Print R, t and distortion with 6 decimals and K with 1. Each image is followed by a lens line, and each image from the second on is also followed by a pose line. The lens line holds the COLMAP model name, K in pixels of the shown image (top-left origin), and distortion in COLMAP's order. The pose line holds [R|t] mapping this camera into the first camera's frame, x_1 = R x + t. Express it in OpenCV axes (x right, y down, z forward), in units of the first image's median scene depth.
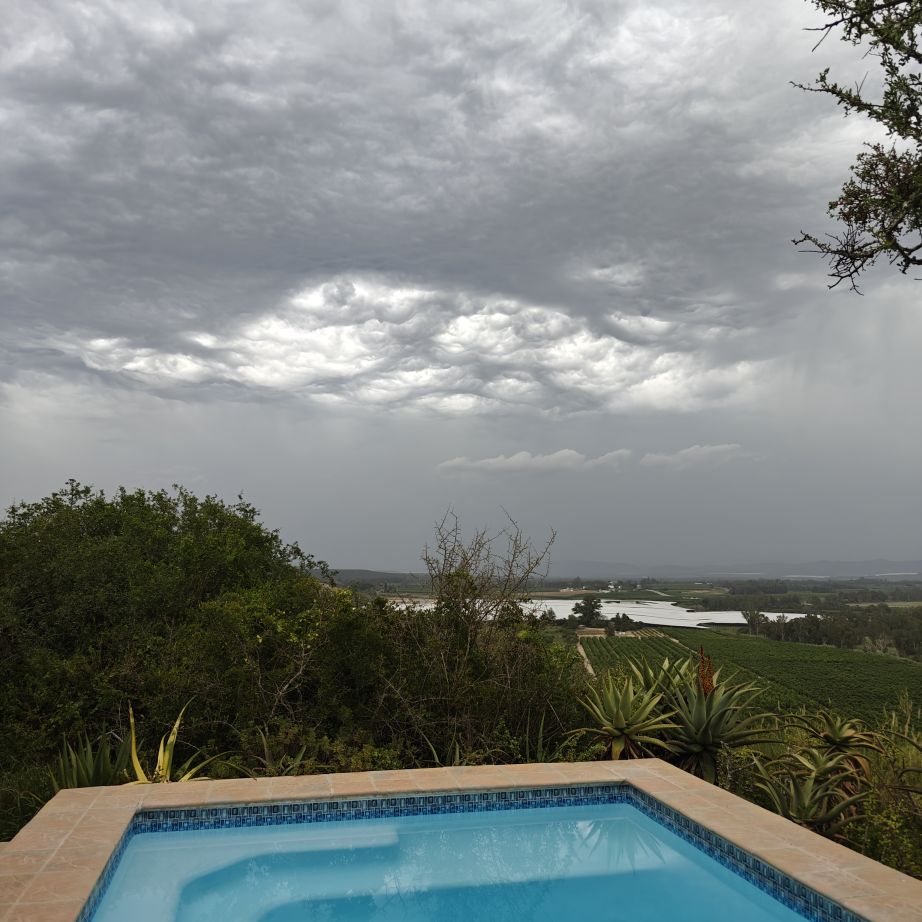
lens RADIAL K [[854.5, 0, 445.2], [0, 854.5, 468.9], [0, 0, 1]] dist [0.011082, 0.000000]
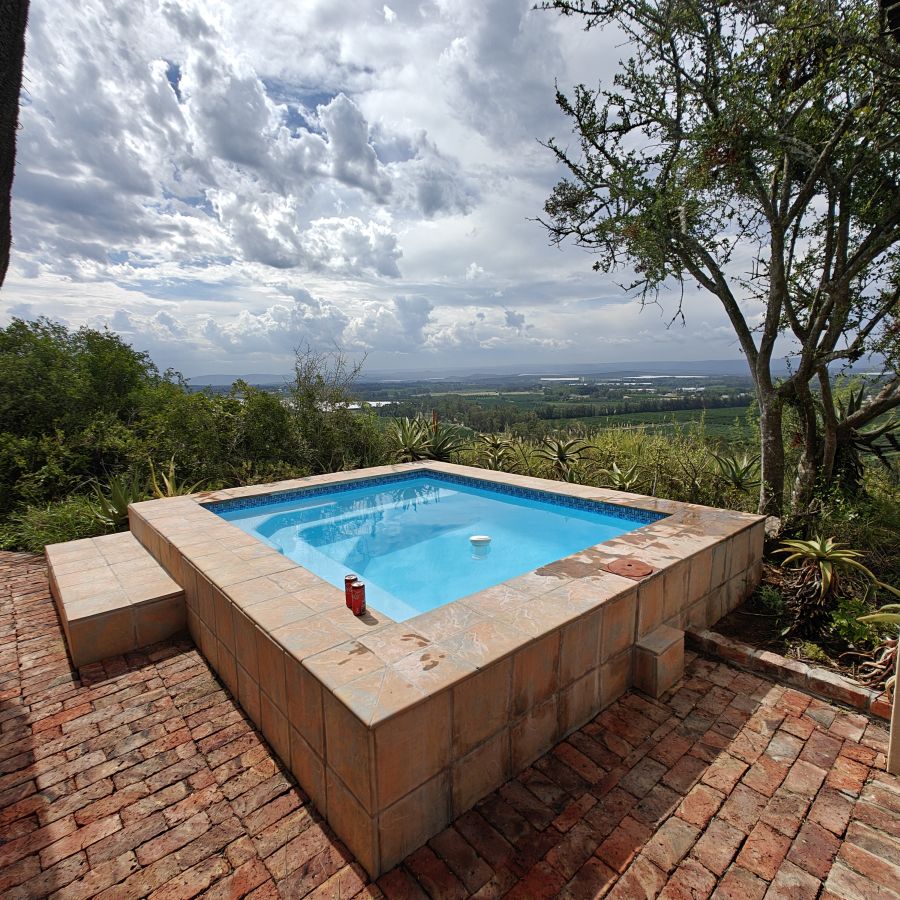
lens RADIAL K [[505.6, 0, 452.3], [0, 505.6, 455.9], [0, 0, 1]] dist [0.008994, -0.003779]
pose [[0.870668, -0.090410, 0.483491, -0.528028], [-0.041403, 0.966003, 0.255195, -0.000021], [-0.490126, -0.242208, 0.837324, -0.170868]]
